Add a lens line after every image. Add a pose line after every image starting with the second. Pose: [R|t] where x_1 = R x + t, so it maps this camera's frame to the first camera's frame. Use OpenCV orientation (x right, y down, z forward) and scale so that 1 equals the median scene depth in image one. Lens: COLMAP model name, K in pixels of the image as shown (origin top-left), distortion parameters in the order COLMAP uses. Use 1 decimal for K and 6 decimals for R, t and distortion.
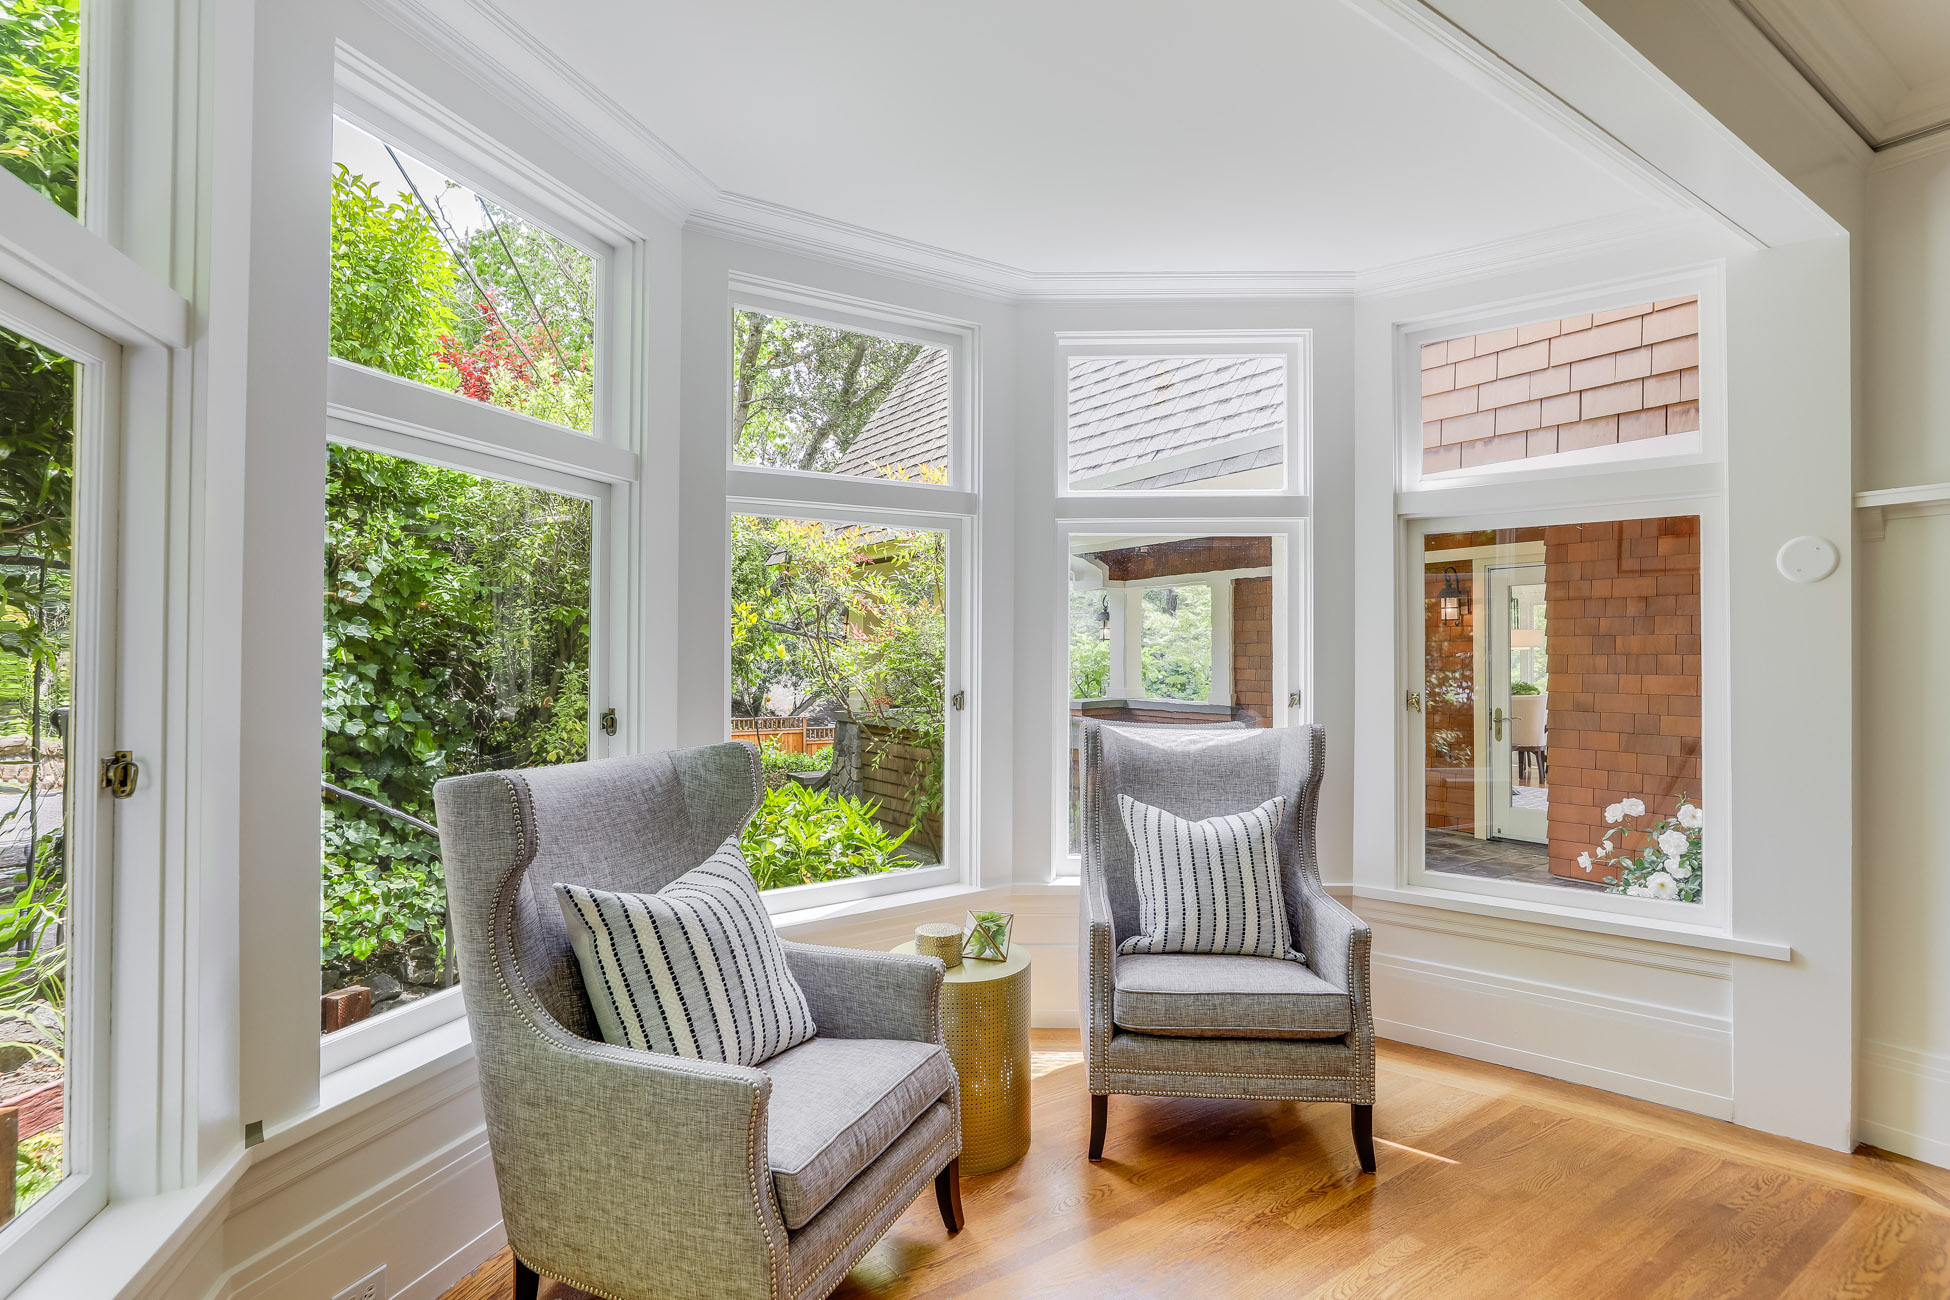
lens RADIAL K [[960.1, 0, 975.0], [0, 960.1, 650.0], [0, 0, 1]] dist [-0.000350, -0.000070]
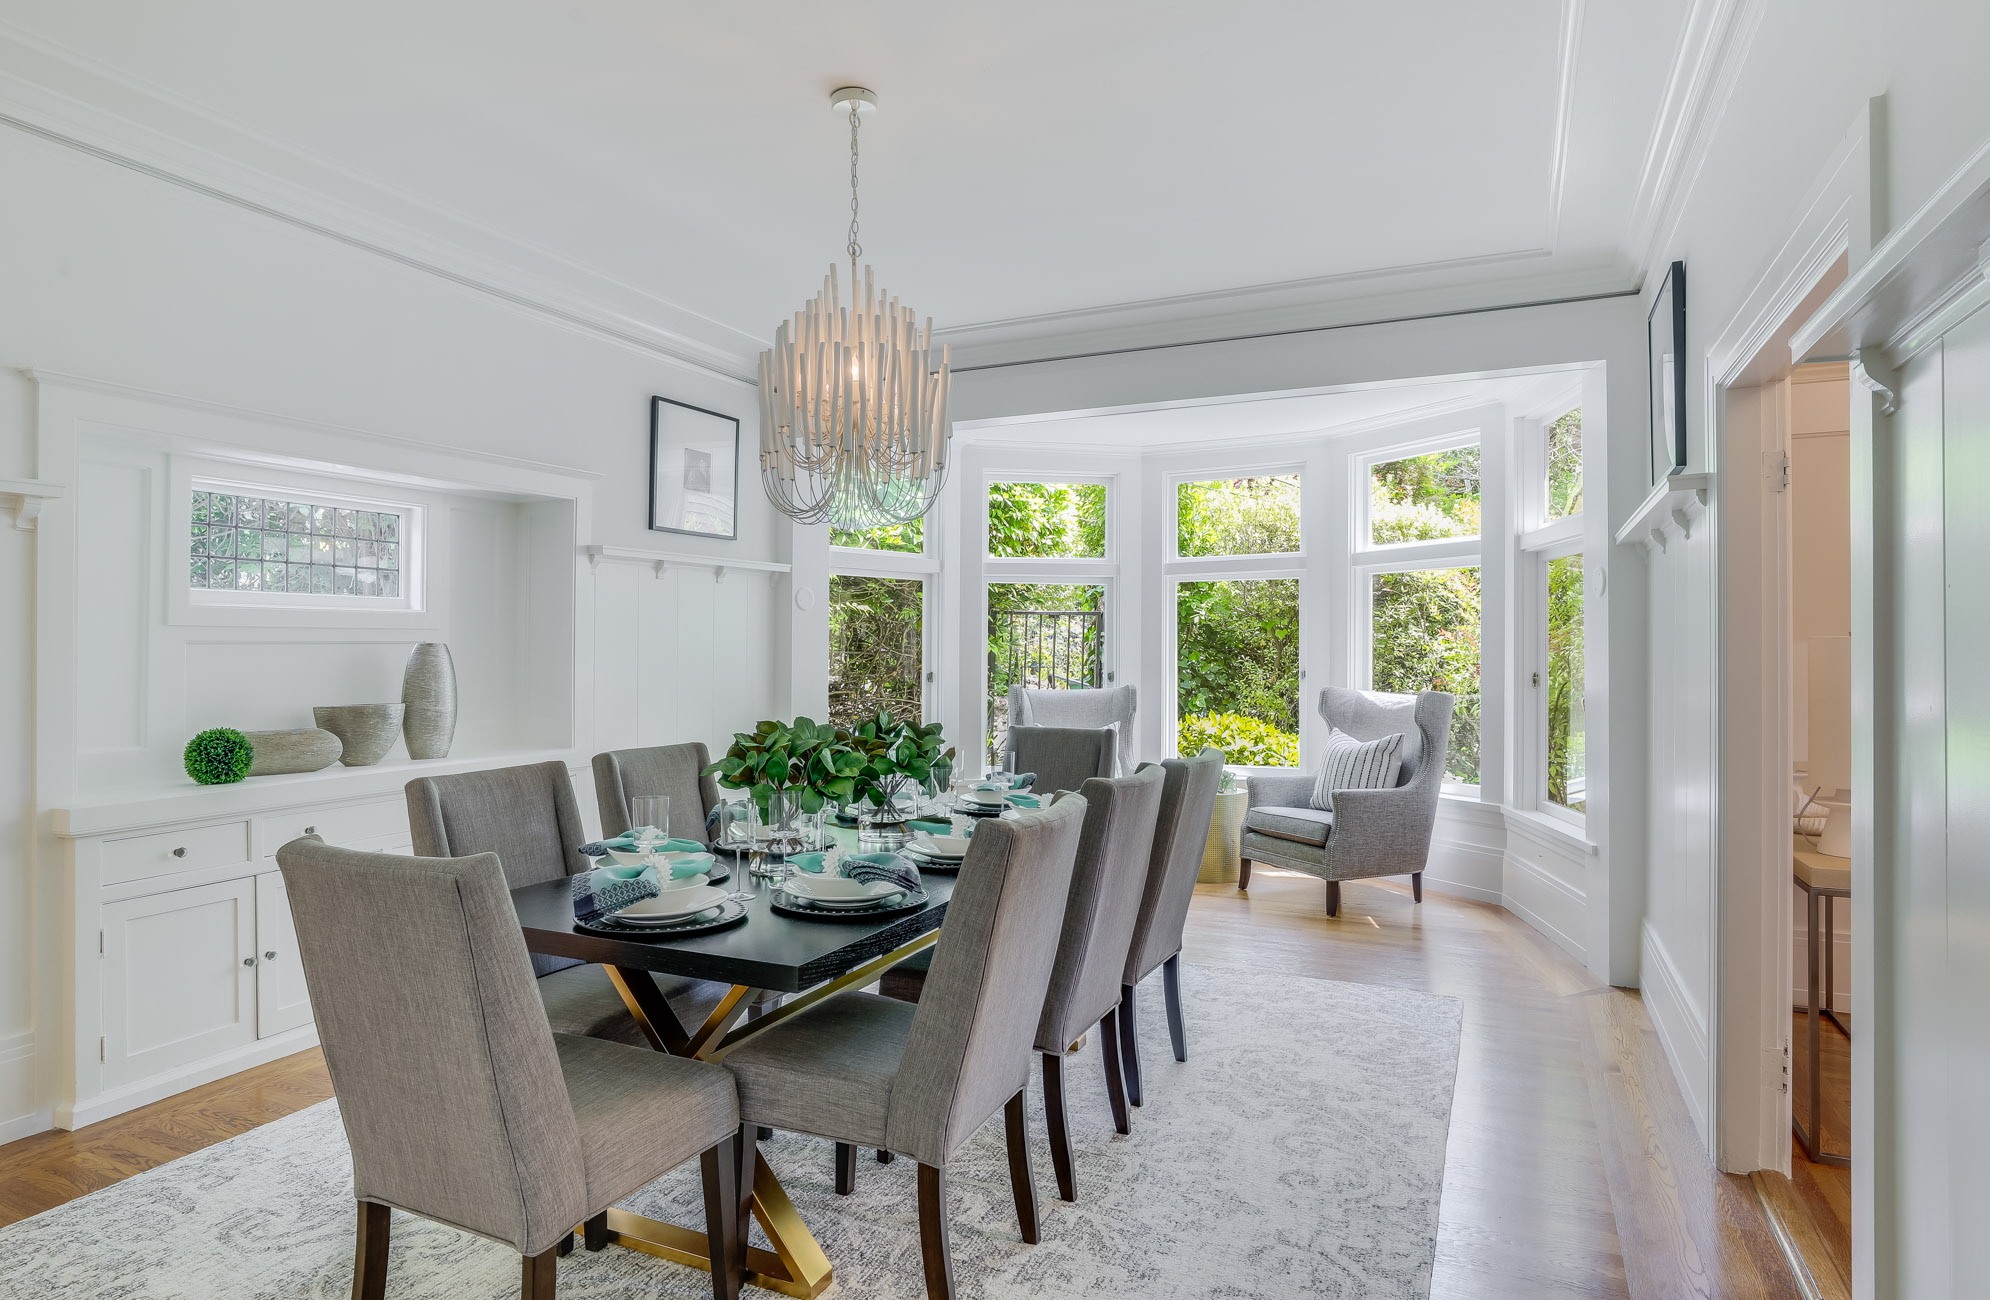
lens RADIAL K [[1105.4, 0, 995.0], [0, 1105.4, 650.0], [0, 0, 1]] dist [0.000114, -0.000002]
pose [[0.513192, -0.002999, -0.858269, 1.889132], [0.006004, 0.999982, 0.000095, 0.005625], [0.858253, -0.005202, 0.513201, -0.684291]]
